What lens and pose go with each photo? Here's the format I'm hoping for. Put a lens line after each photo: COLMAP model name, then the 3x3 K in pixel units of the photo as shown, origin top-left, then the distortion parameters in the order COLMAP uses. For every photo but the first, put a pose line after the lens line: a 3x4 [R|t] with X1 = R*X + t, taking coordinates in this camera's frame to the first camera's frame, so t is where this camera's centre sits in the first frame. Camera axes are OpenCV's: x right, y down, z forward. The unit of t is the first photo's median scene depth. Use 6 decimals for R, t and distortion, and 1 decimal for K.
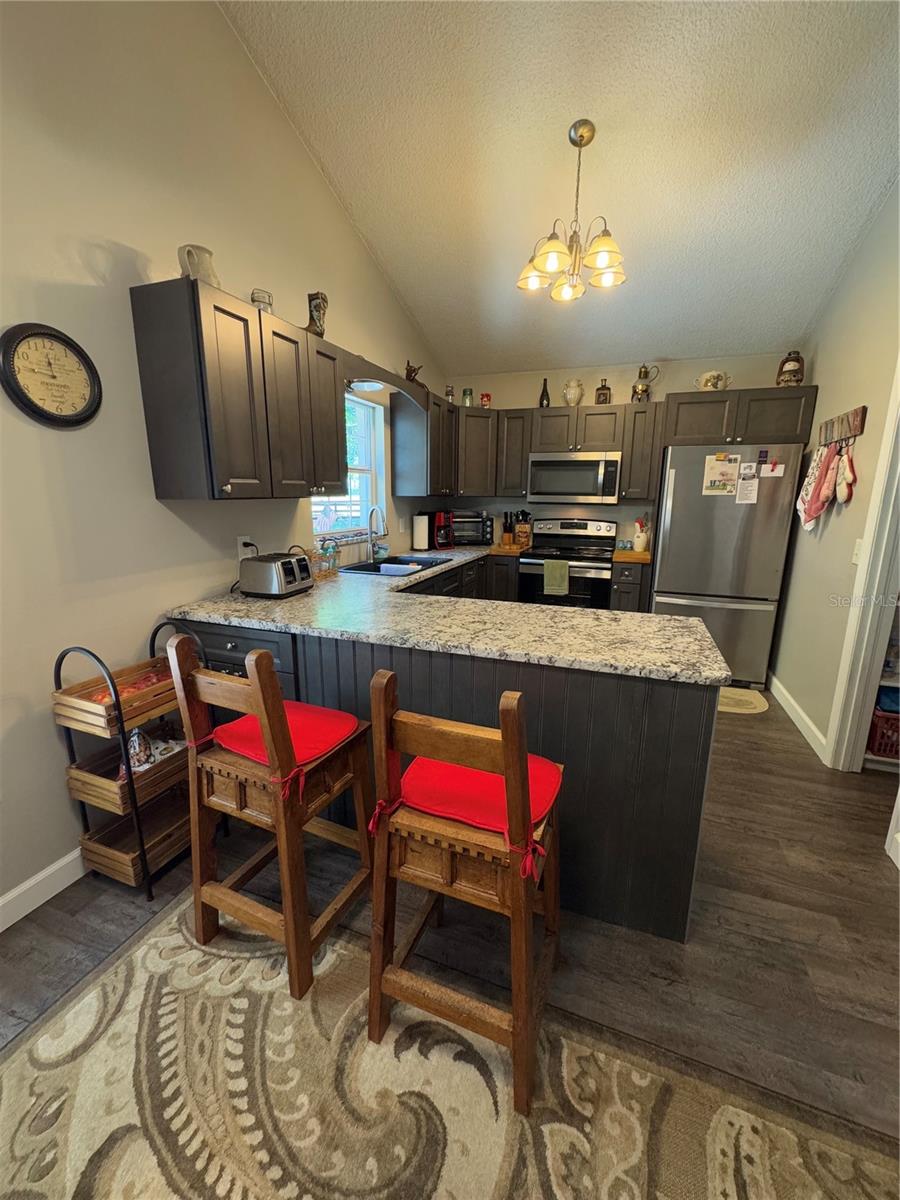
lens RADIAL K [[480.6, 0, 450.0], [0, 480.6, 600.0], [0, 0, 1]] dist [-0.002710, -0.000122]
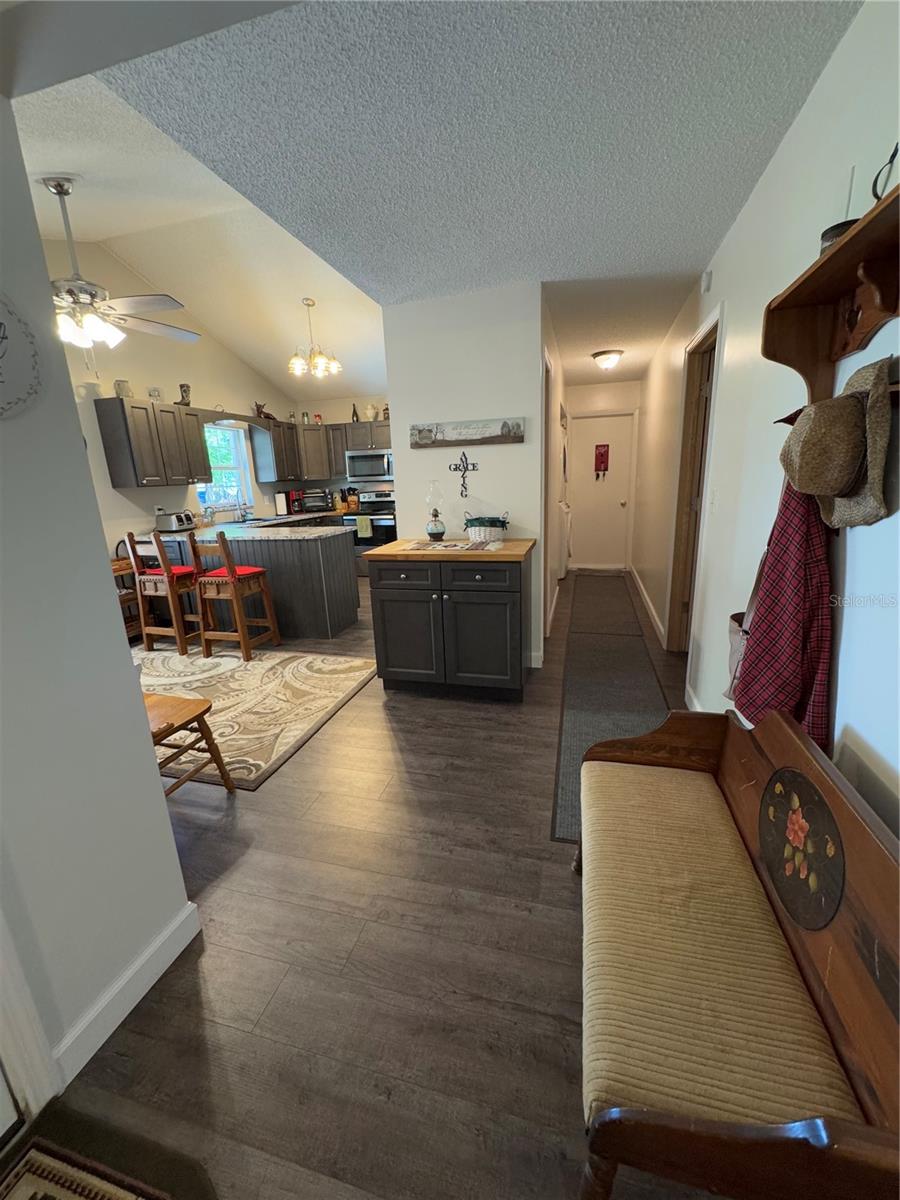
lens RADIAL K [[480.6, 0, 450.0], [0, 480.6, 600.0], [0, 0, 1]] dist [-0.002710, -0.000122]
pose [[0.994763, -0.070859, 0.073656, 0.501177], [0.068454, 0.997051, 0.034684, 0.225259], [-0.075896, -0.029461, 0.996680, -0.910780]]
